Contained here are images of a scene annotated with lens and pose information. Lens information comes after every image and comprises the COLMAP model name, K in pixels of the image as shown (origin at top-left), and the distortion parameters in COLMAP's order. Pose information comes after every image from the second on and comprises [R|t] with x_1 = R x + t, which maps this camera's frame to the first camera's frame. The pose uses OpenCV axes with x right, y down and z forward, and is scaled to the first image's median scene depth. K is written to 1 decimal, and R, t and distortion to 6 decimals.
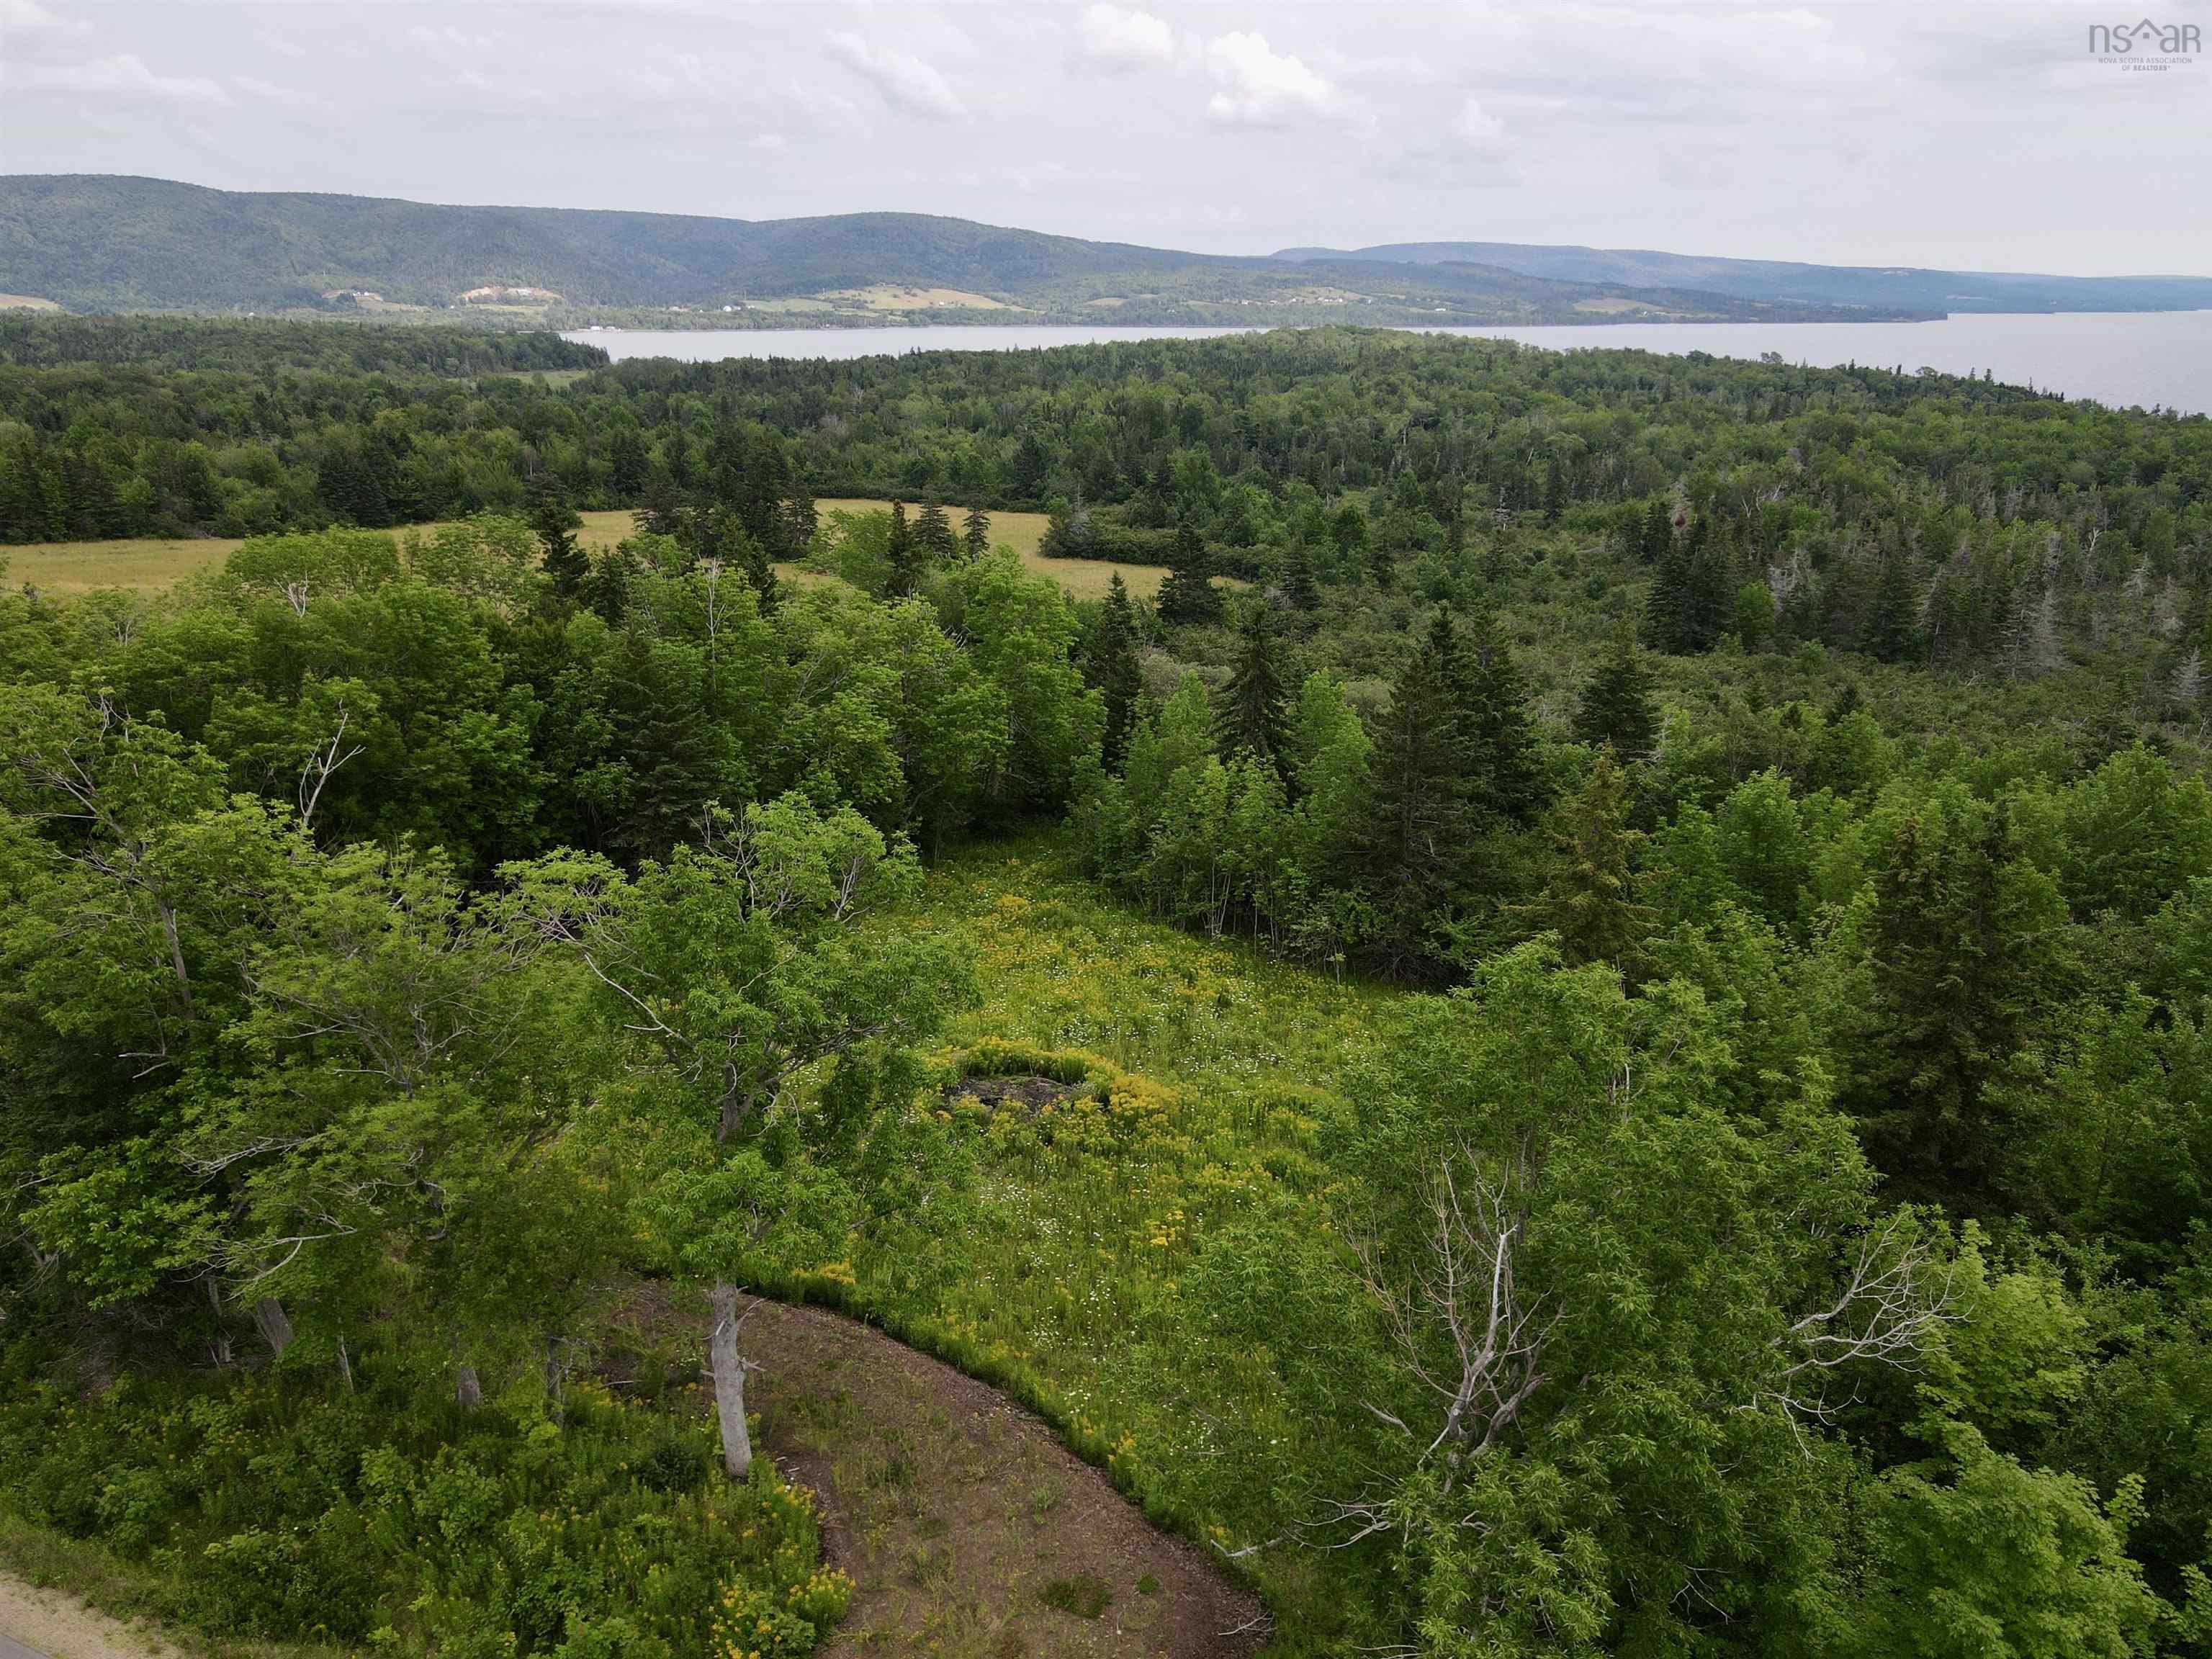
lens RADIAL K [[1628.9, 0, 1110.0], [0, 1628.9, 840.4], [0, 0, 1]] dist [-0.001487, 0.024154]
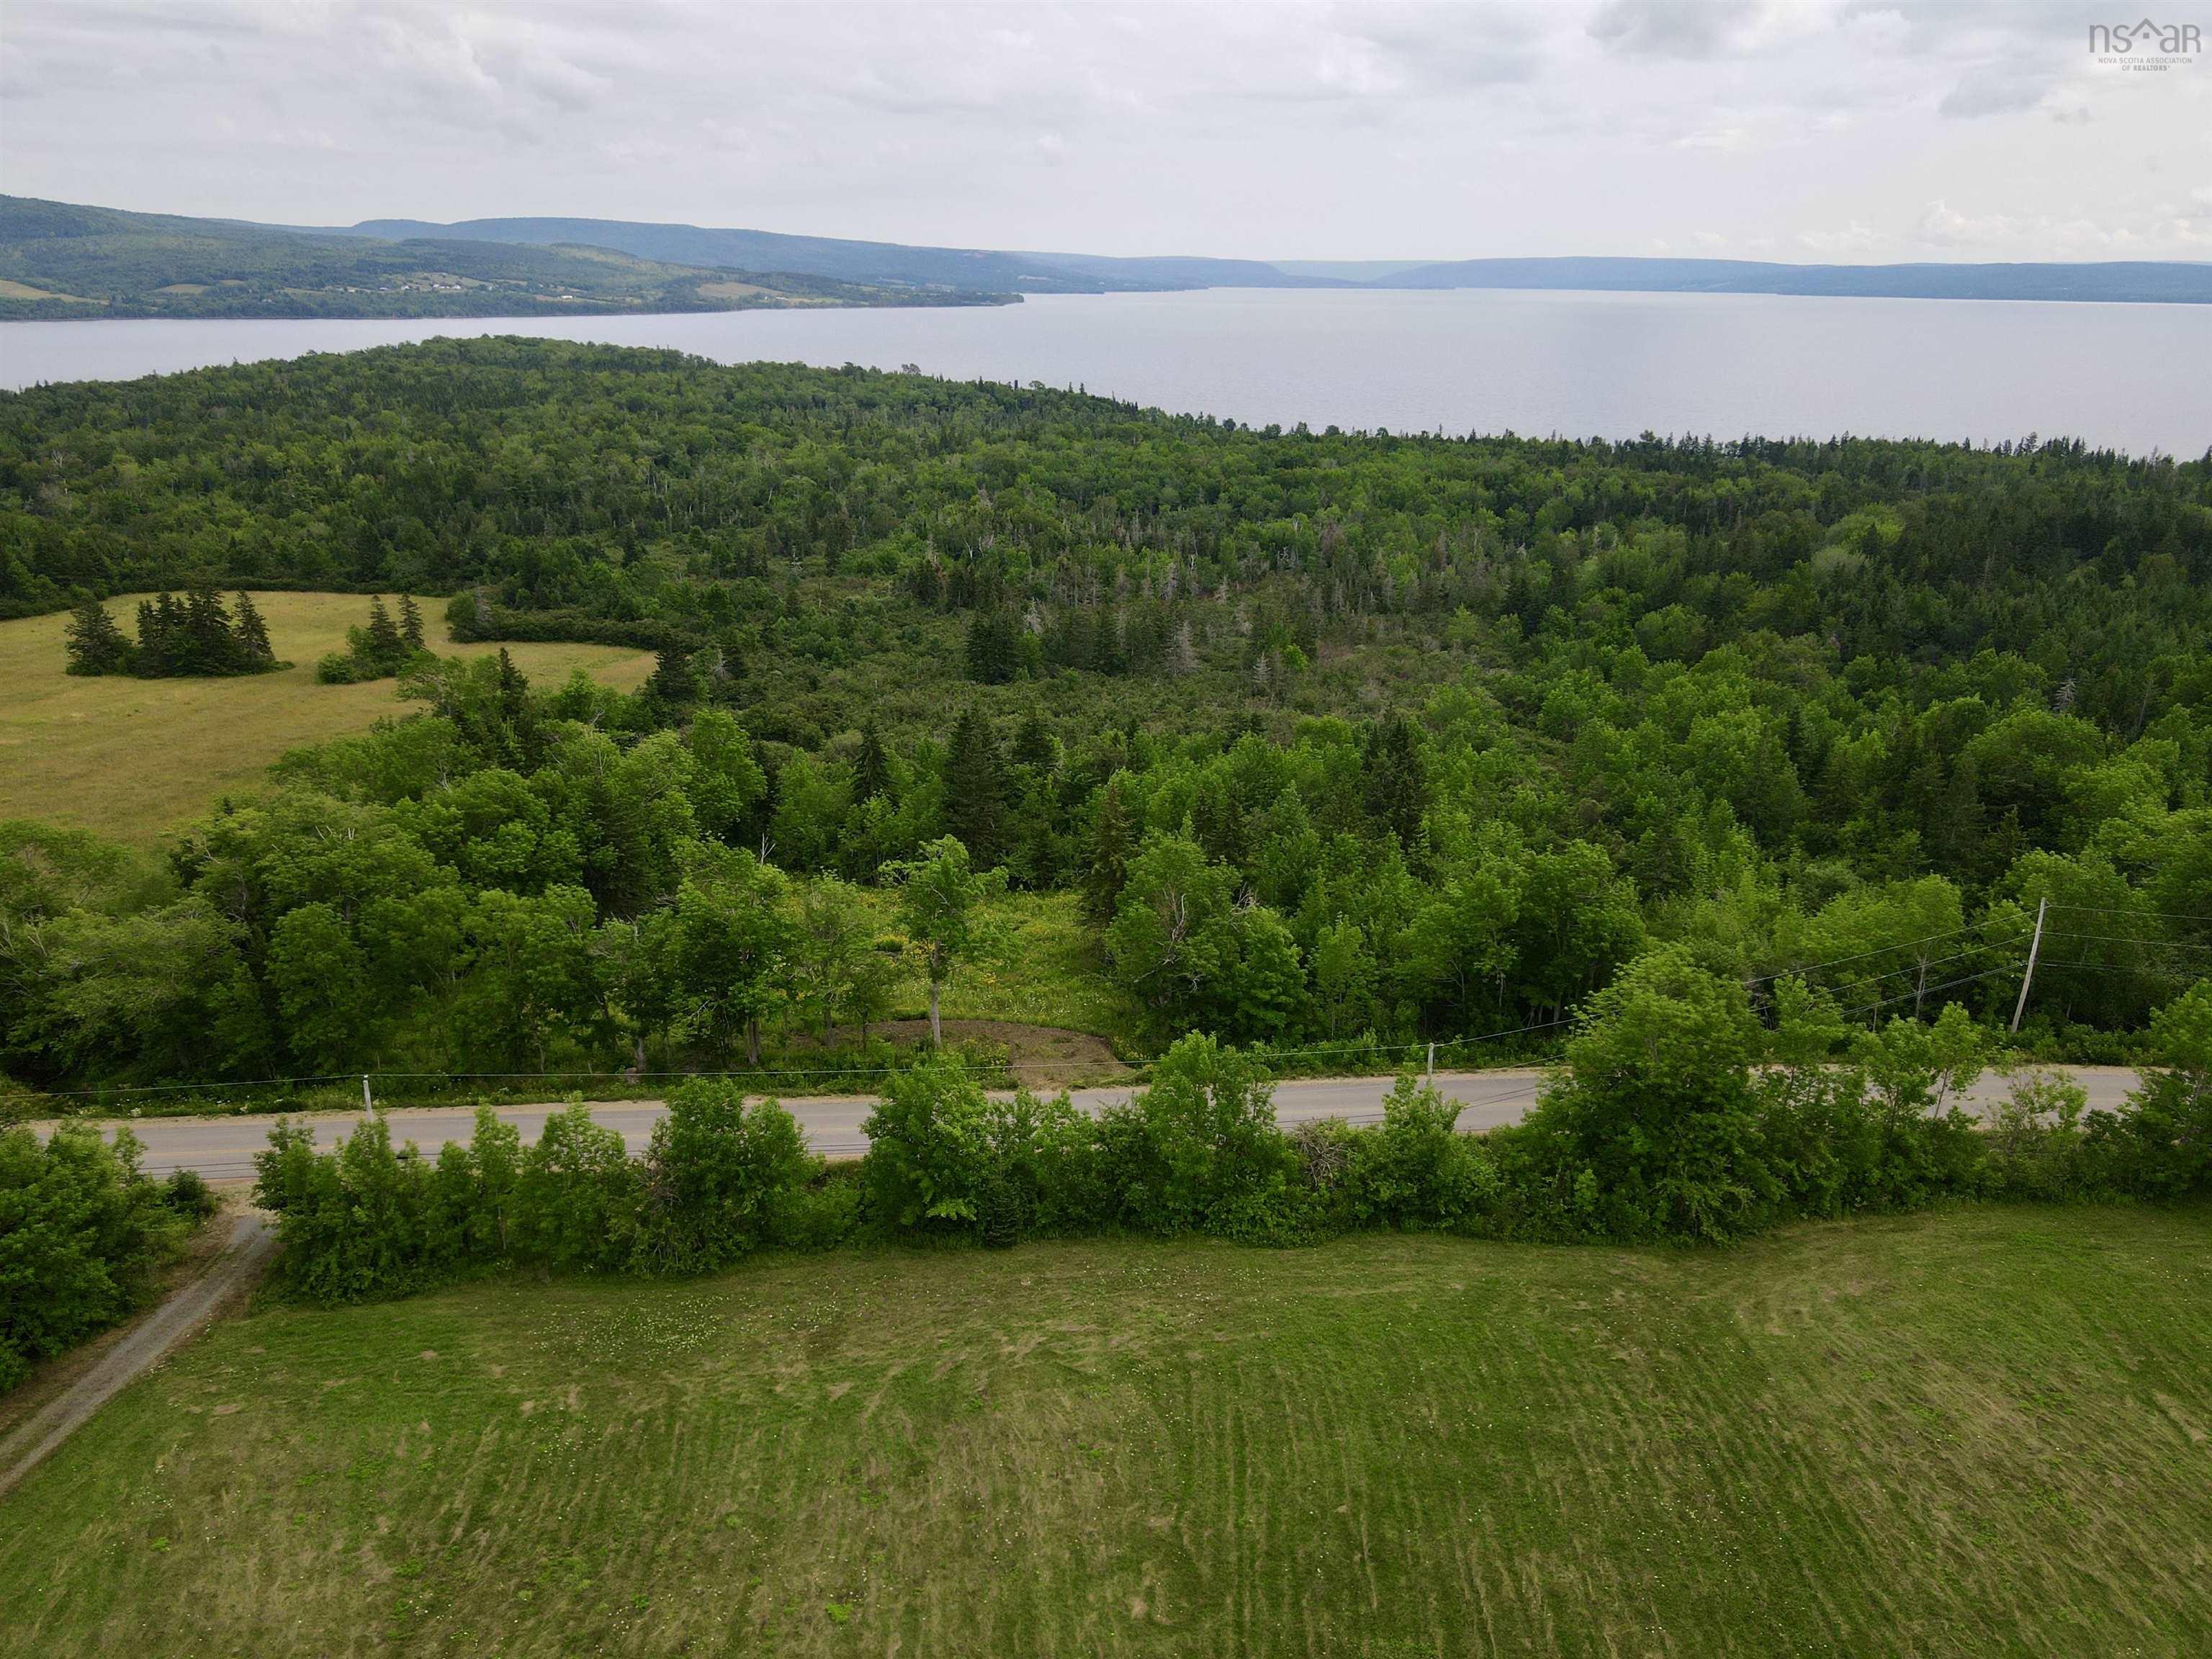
lens RADIAL K [[1628.9, 0, 1104.8], [0, 1628.9, 845.6], [0, 0, 1]] dist [-0.001487, 0.024154]
pose [[0.875532, -0.158797, 0.456318, -0.207696], [0.150388, 0.987098, 0.054959, -0.020335], [-0.459158, 0.020507, 0.888118, -0.310481]]
